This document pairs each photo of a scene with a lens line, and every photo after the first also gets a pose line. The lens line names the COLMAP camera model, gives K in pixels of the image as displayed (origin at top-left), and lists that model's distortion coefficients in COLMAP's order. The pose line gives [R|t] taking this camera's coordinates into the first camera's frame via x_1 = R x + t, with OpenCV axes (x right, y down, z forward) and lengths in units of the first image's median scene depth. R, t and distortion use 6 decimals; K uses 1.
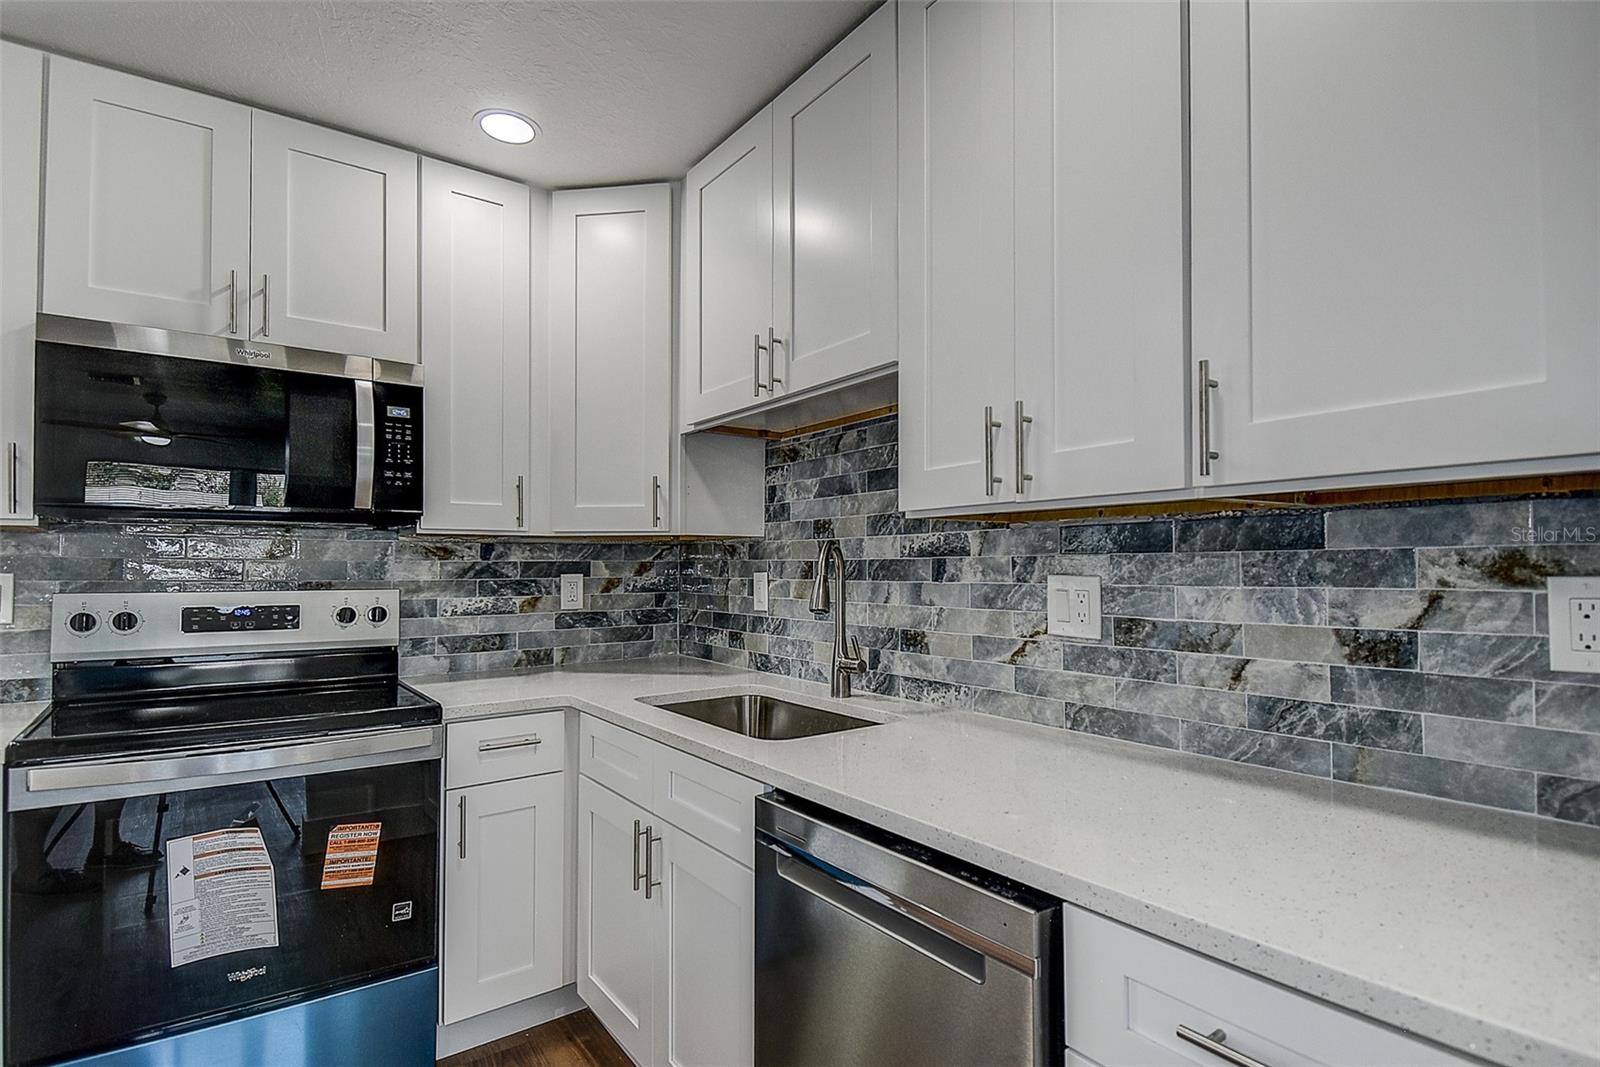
lens RADIAL K [[810.1, 0, 792.9], [0, 810.1, 541.2], [0, 0, 1]] dist [0.021325, -0.014325]
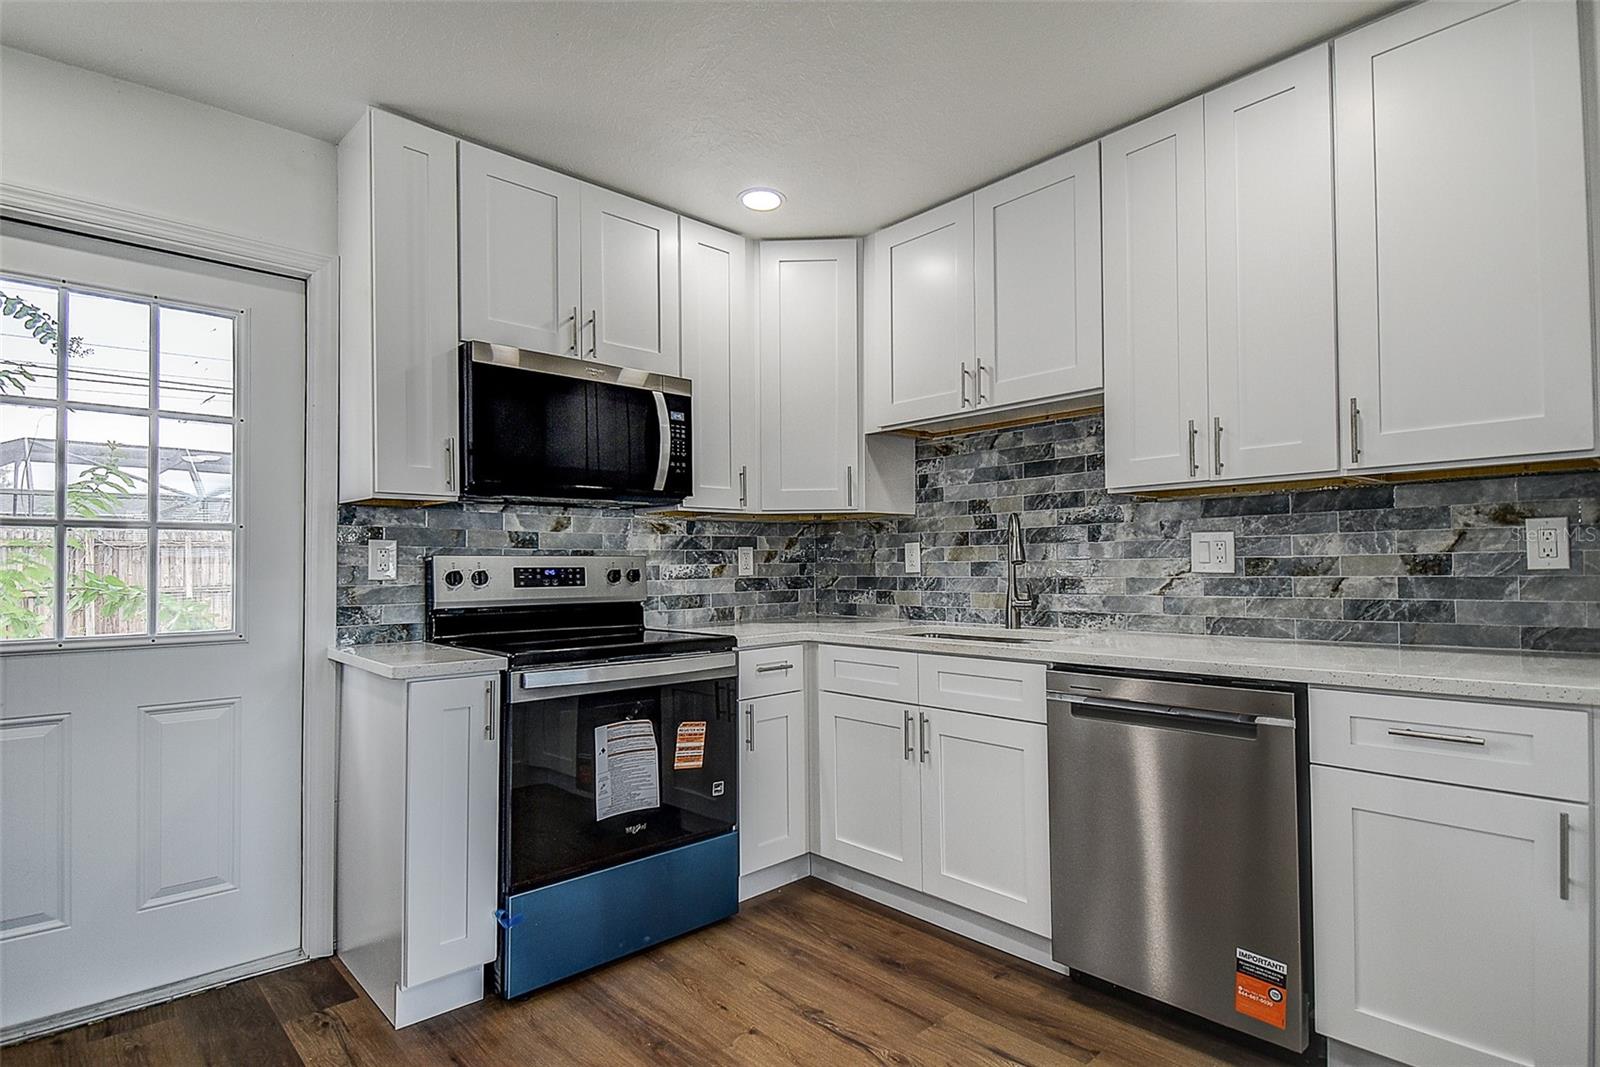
lens RADIAL K [[810.1, 0, 811.2], [0, 810.1, 537.8], [0, 0, 1]] dist [0.021325, -0.014325]
pose [[0.993387, -0.006235, 0.114648, -0.469415], [0.006232, 0.999981, 0.000385, 0.040173], [-0.114648, 0.000332, 0.993406, -0.340651]]
